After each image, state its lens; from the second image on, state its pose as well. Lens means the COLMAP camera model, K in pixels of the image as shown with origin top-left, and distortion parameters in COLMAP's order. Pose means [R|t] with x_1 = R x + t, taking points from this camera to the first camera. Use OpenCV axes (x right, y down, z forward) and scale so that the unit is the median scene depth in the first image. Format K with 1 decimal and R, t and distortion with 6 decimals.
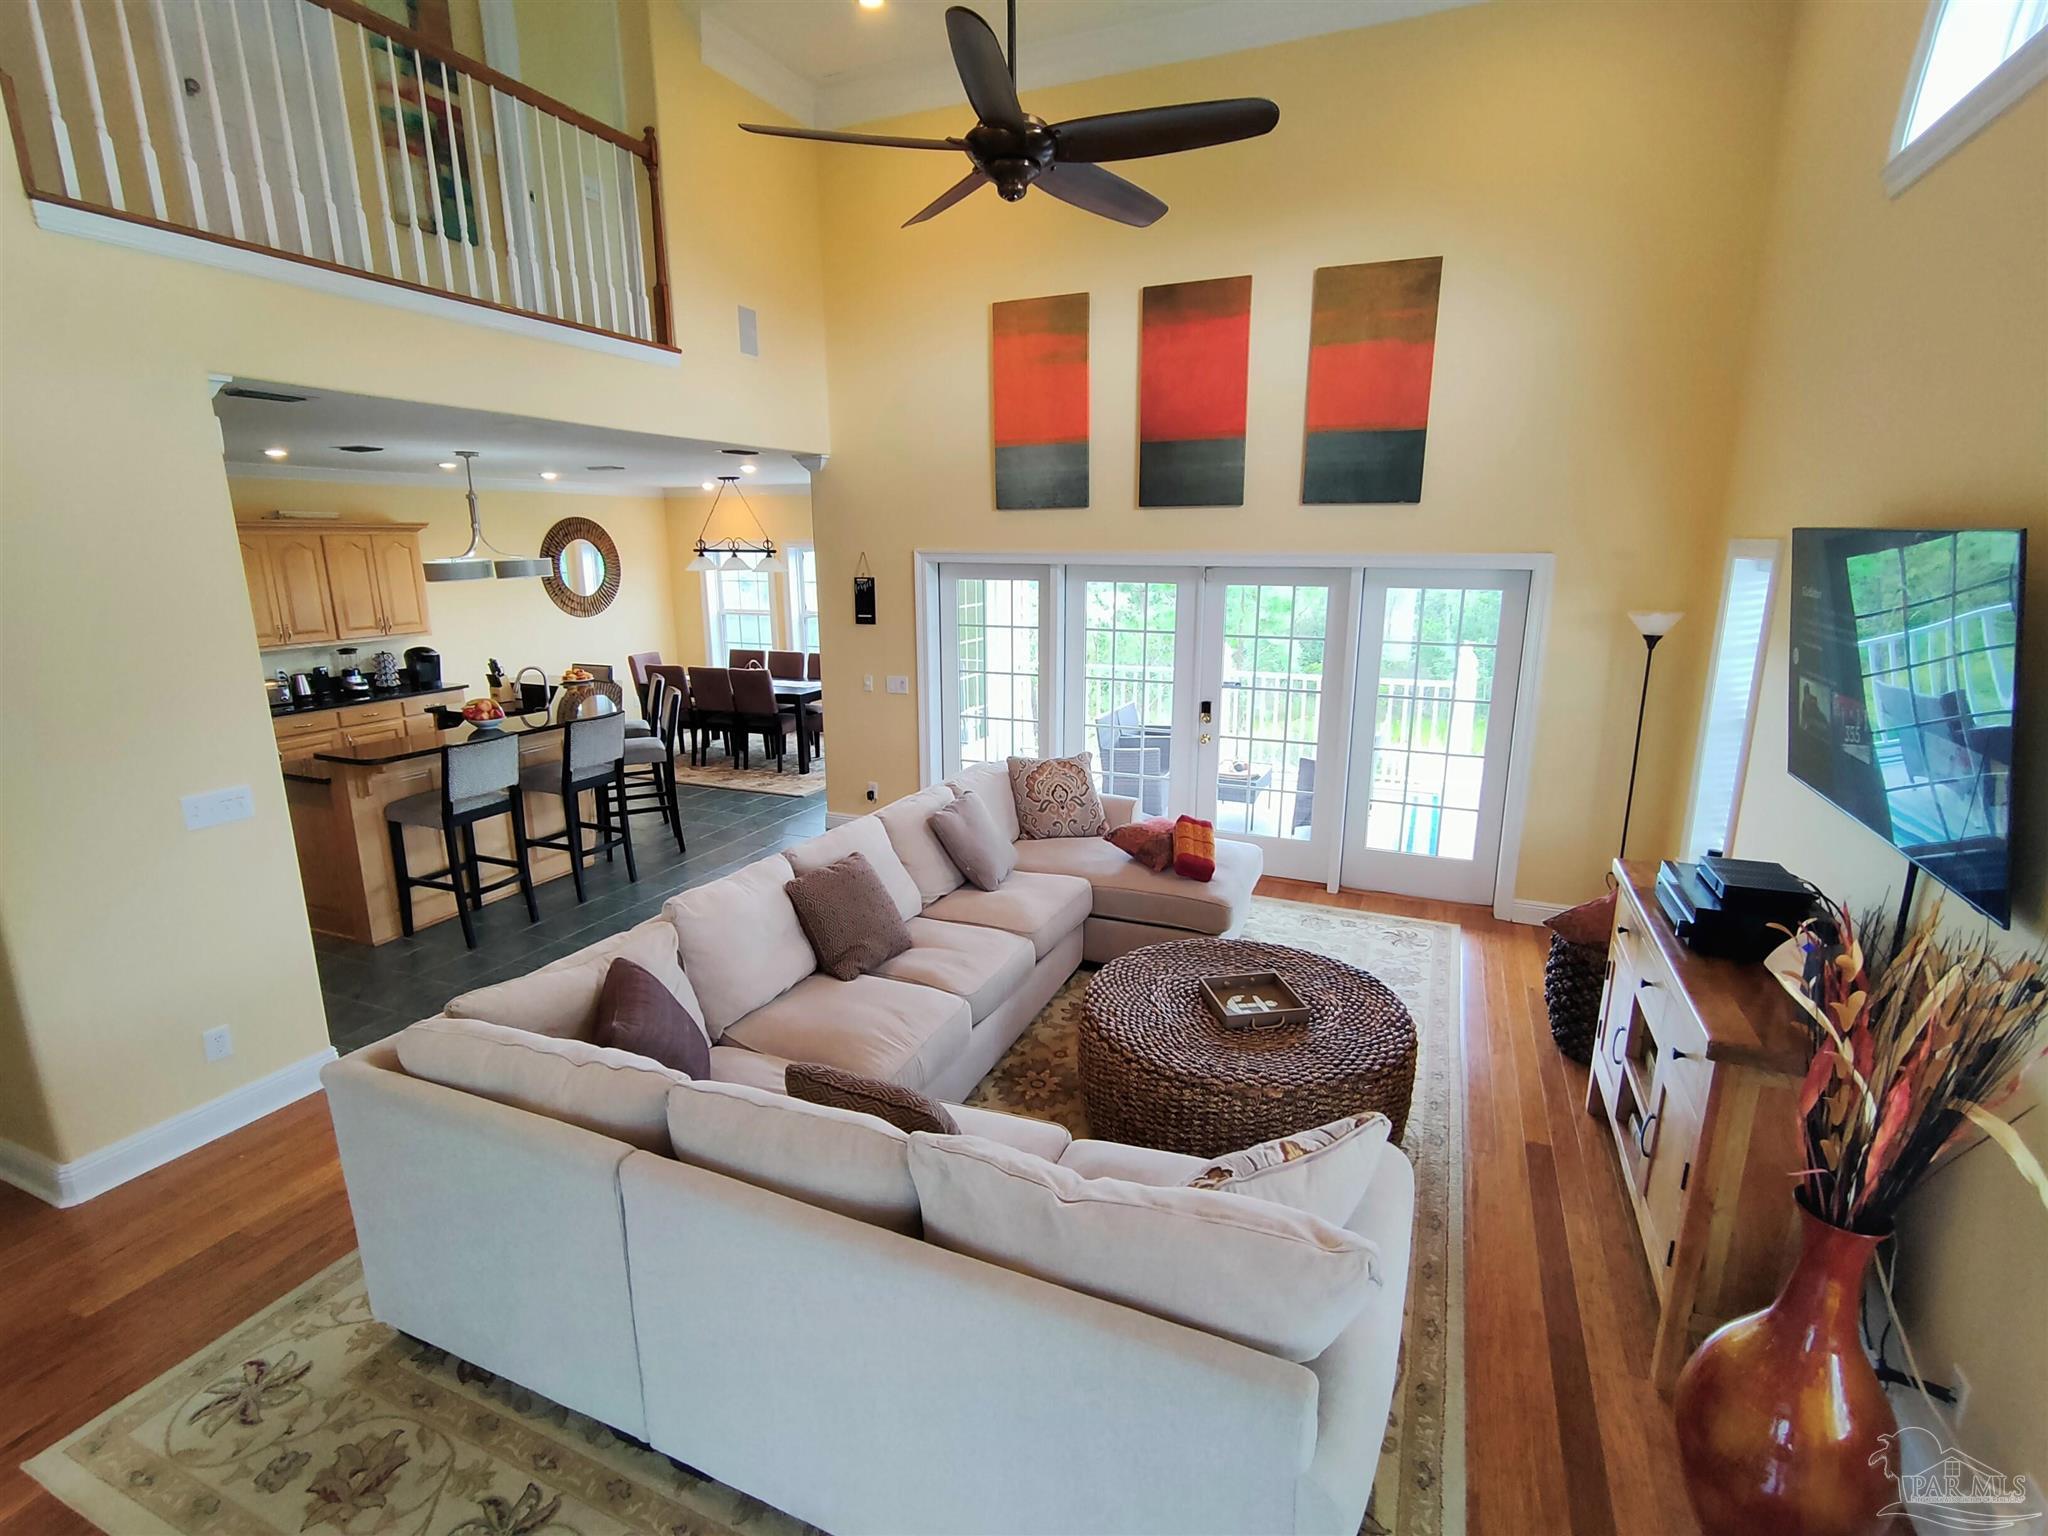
lens RADIAL K [[979.0, 0, 1035.7], [0, 979.0, 765.5], [0, 0, 1]] dist [0.002451, 0.000215]
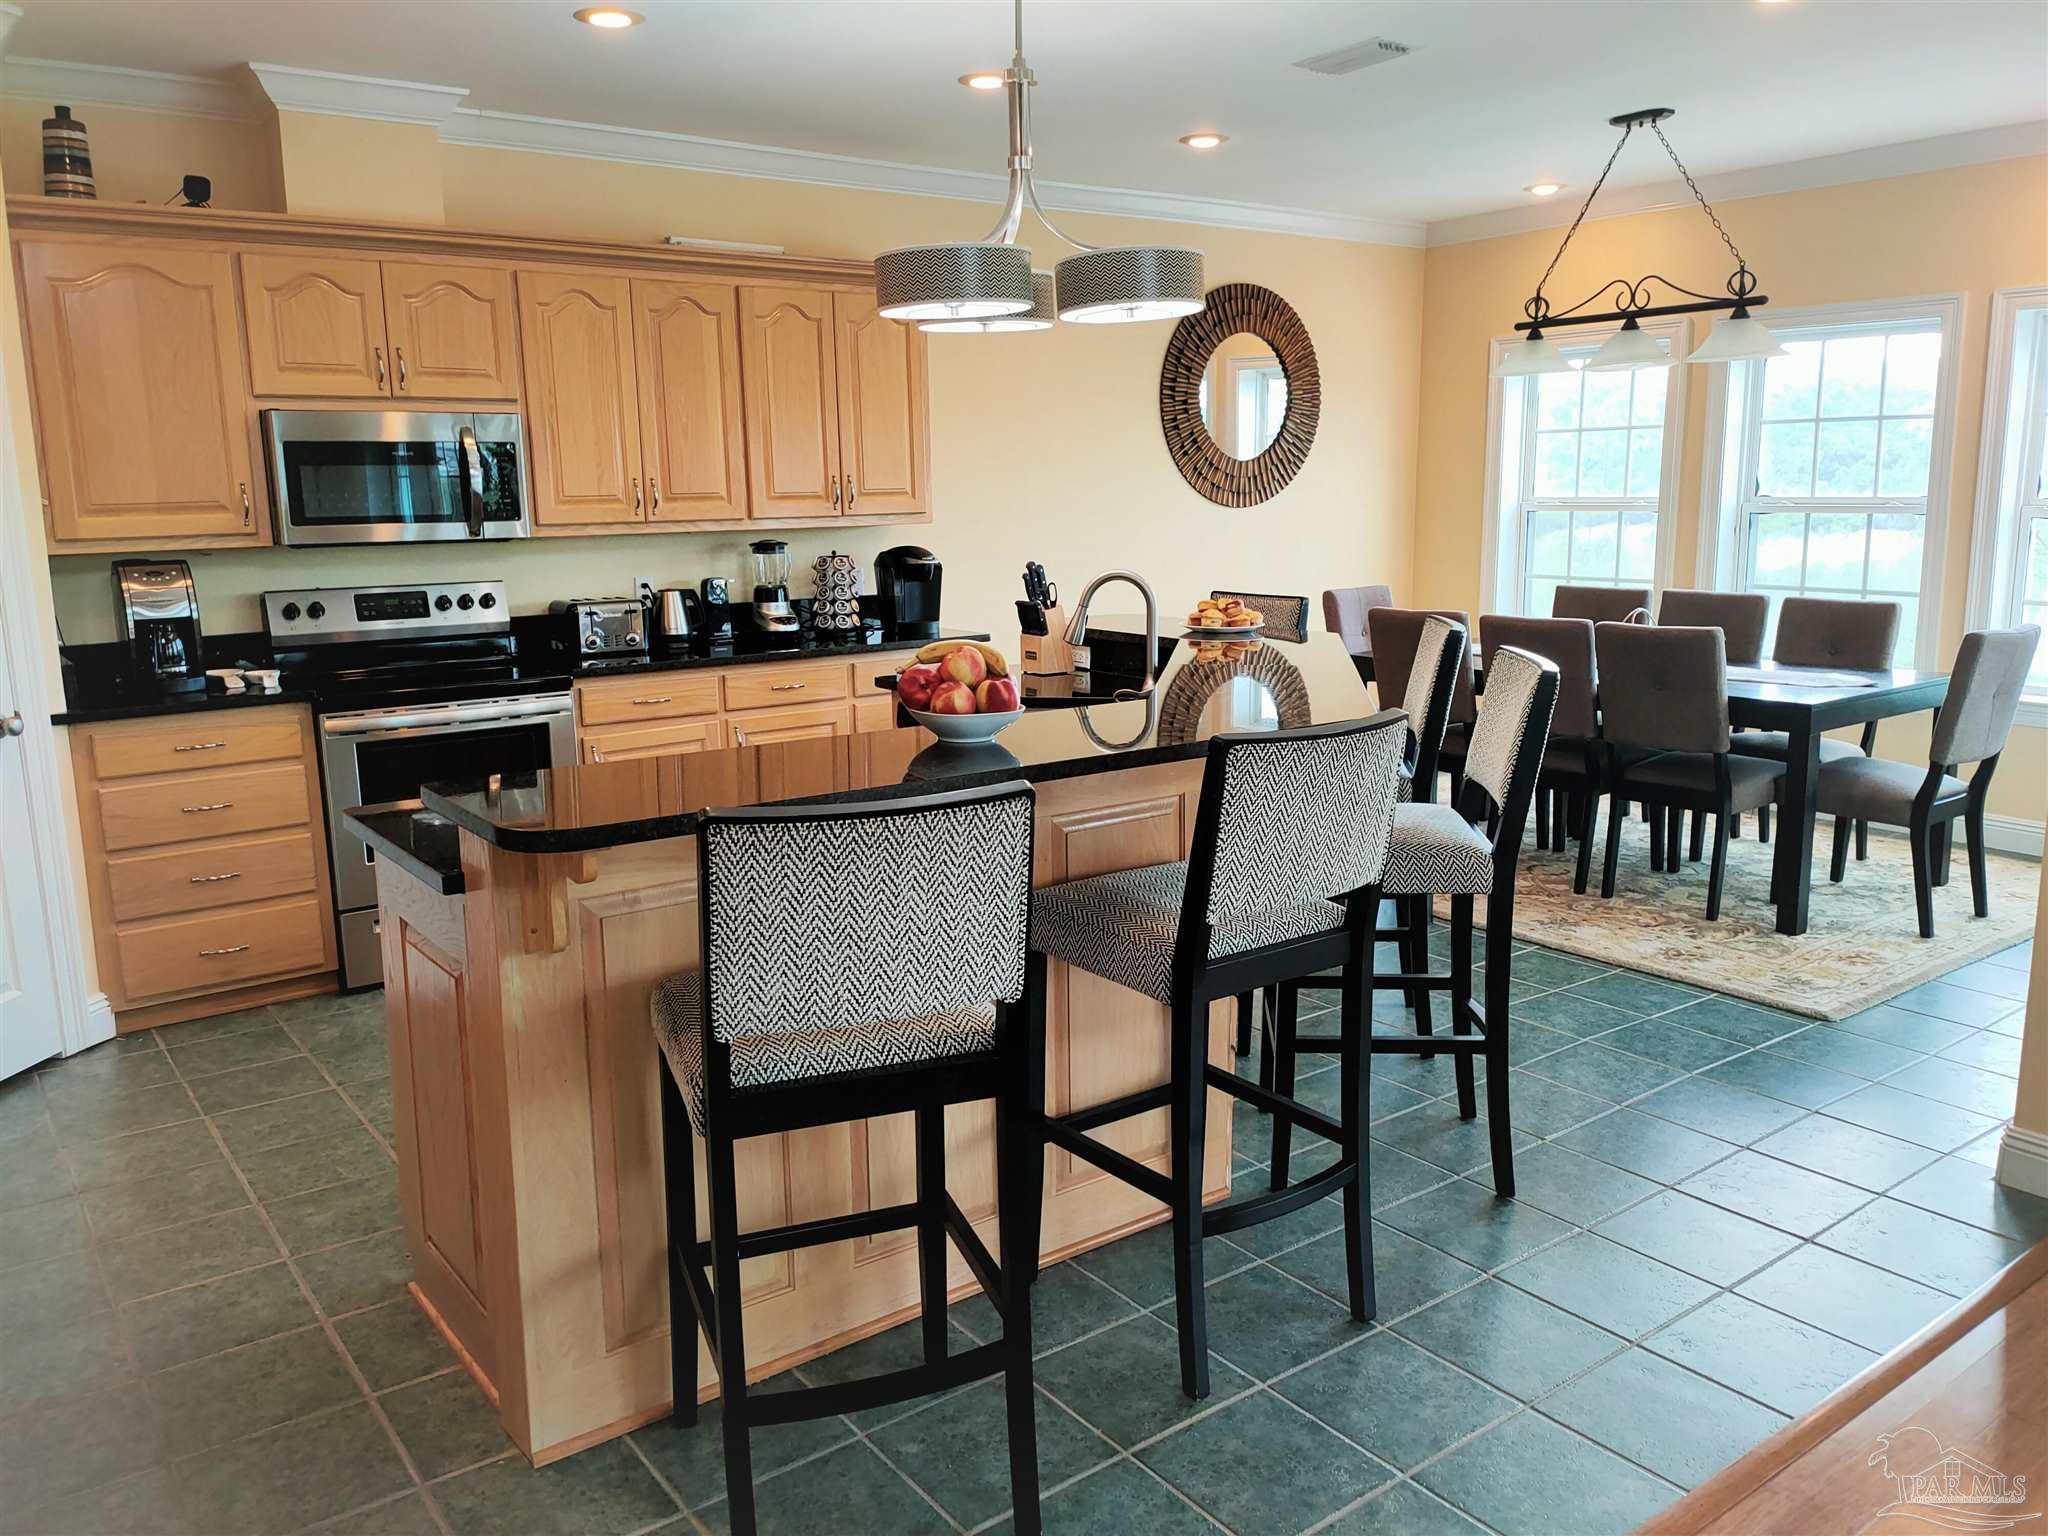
lens RADIAL K [[1597.4, 0, 1039.0], [0, 1597.4, 767.0], [0, 0, 1]] dist [0.028870, -0.016416]
pose [[0.863600, 0.083116, -0.497279, -0.248374], [-0.100845, 0.994863, -0.008850, -0.023900], [0.493989, 0.057791, 0.867546, 0.492226]]
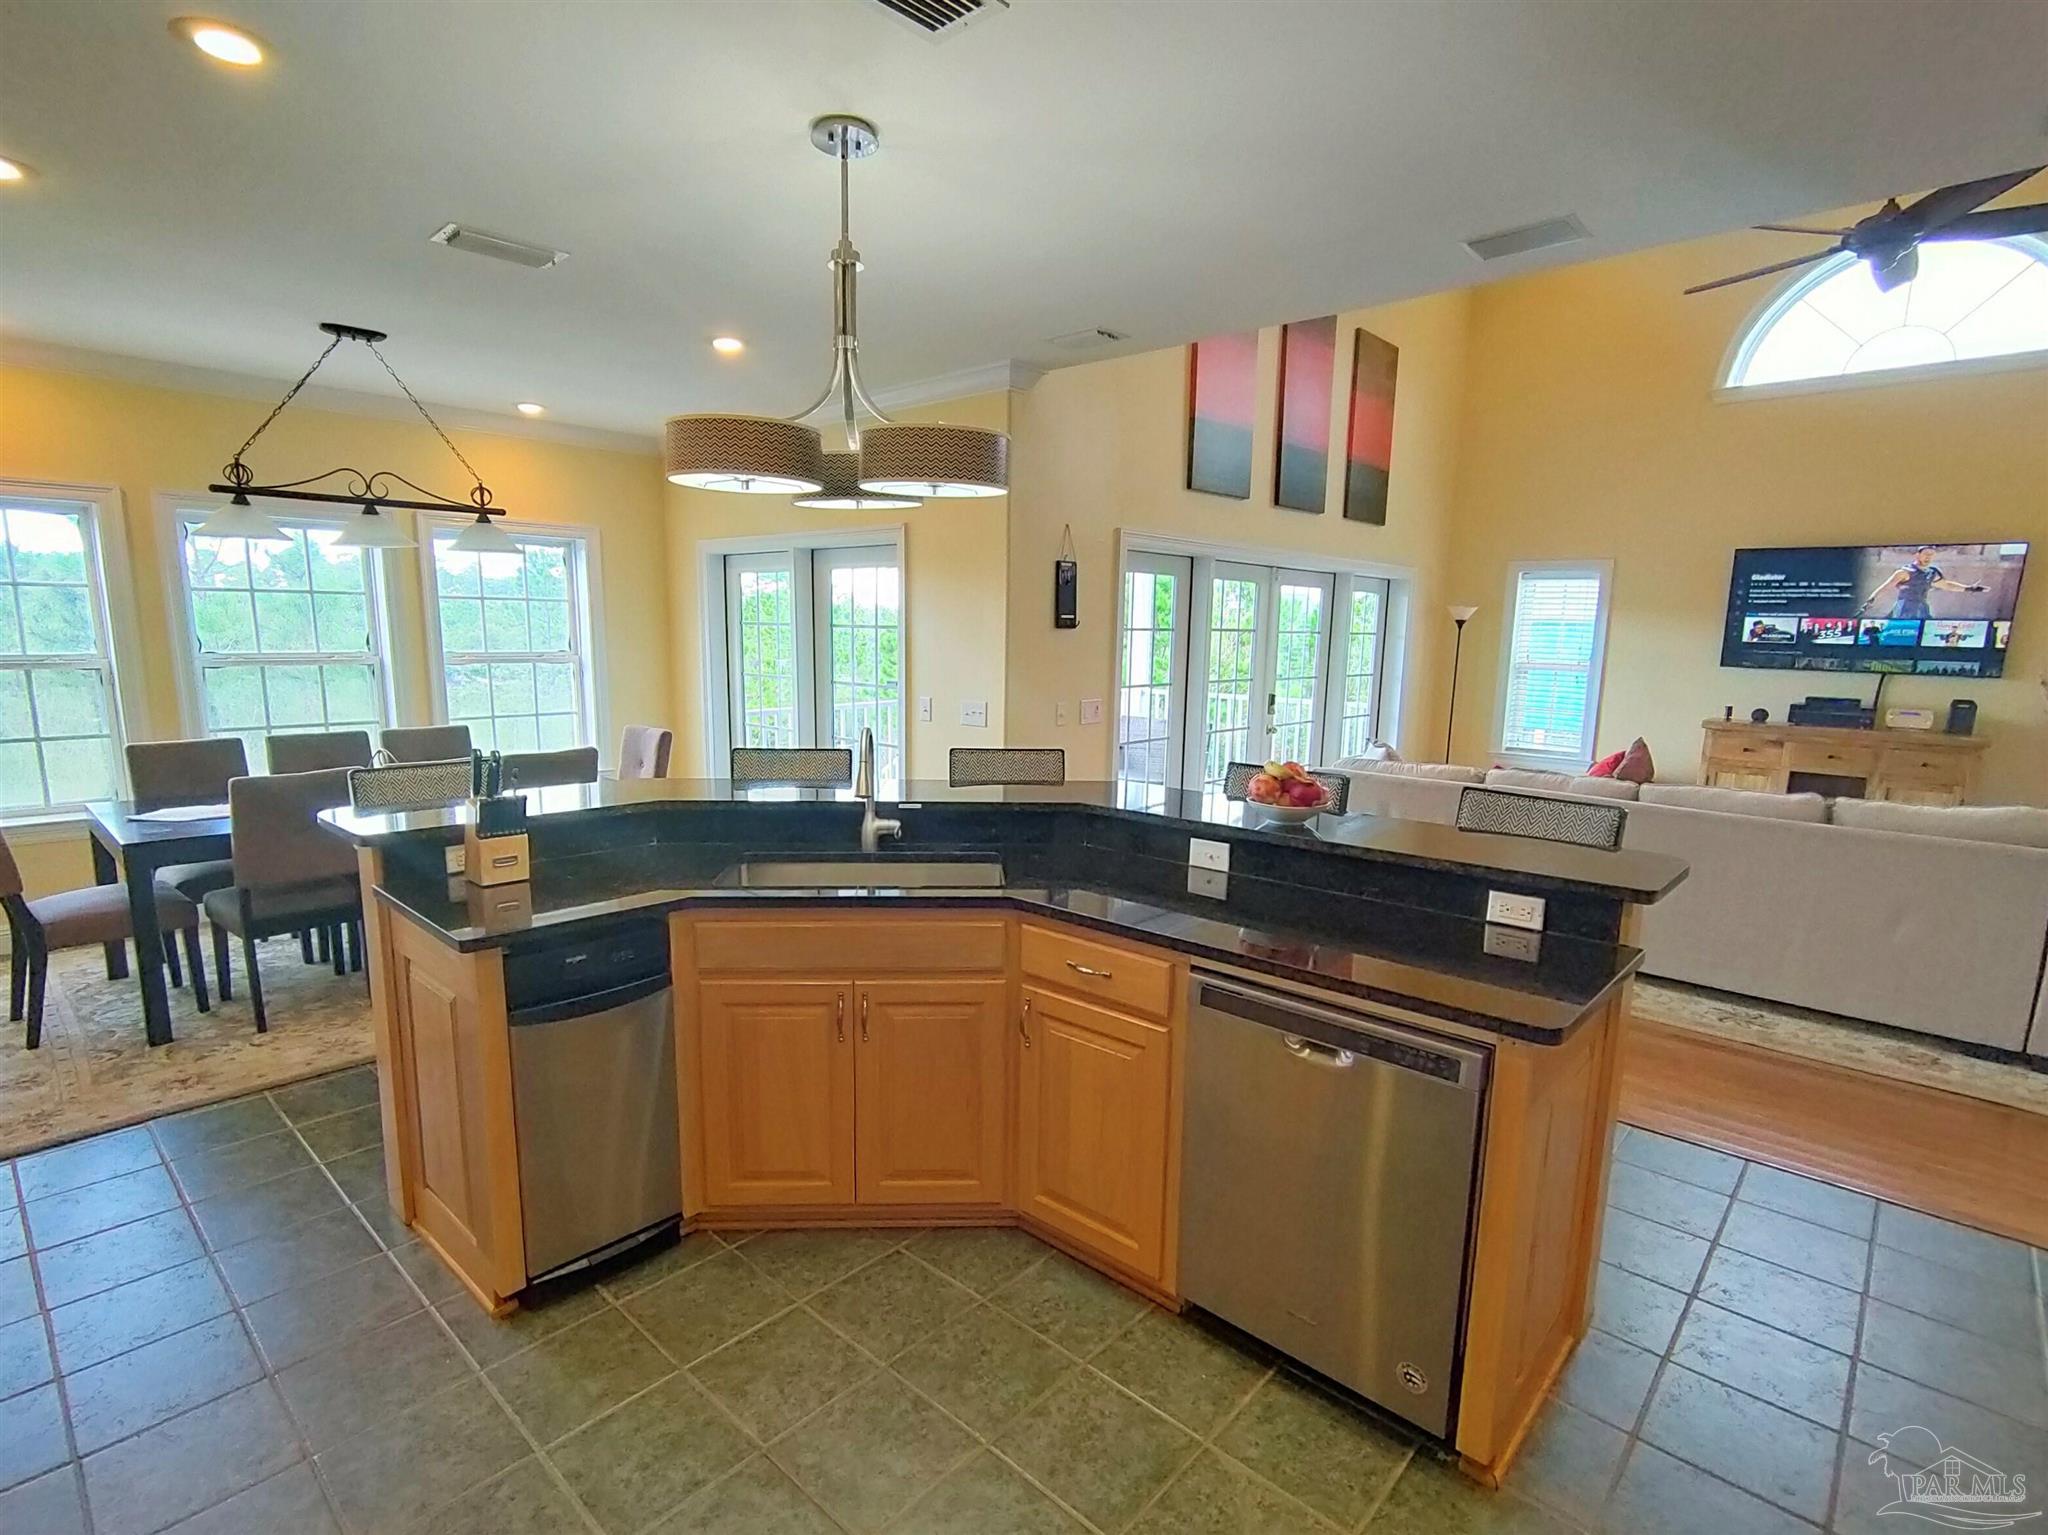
lens RADIAL K [[979.0, 0, 1021.7], [0, 979.0, 798.7], [0, 0, 1]] dist [0.002451, 0.000215]
pose [[0.357380, -0.154902, 0.921024, -0.859187], [0.193951, 0.976961, 0.089051, -0.095122], [-0.913599, 0.146809, 0.379190, 0.792110]]
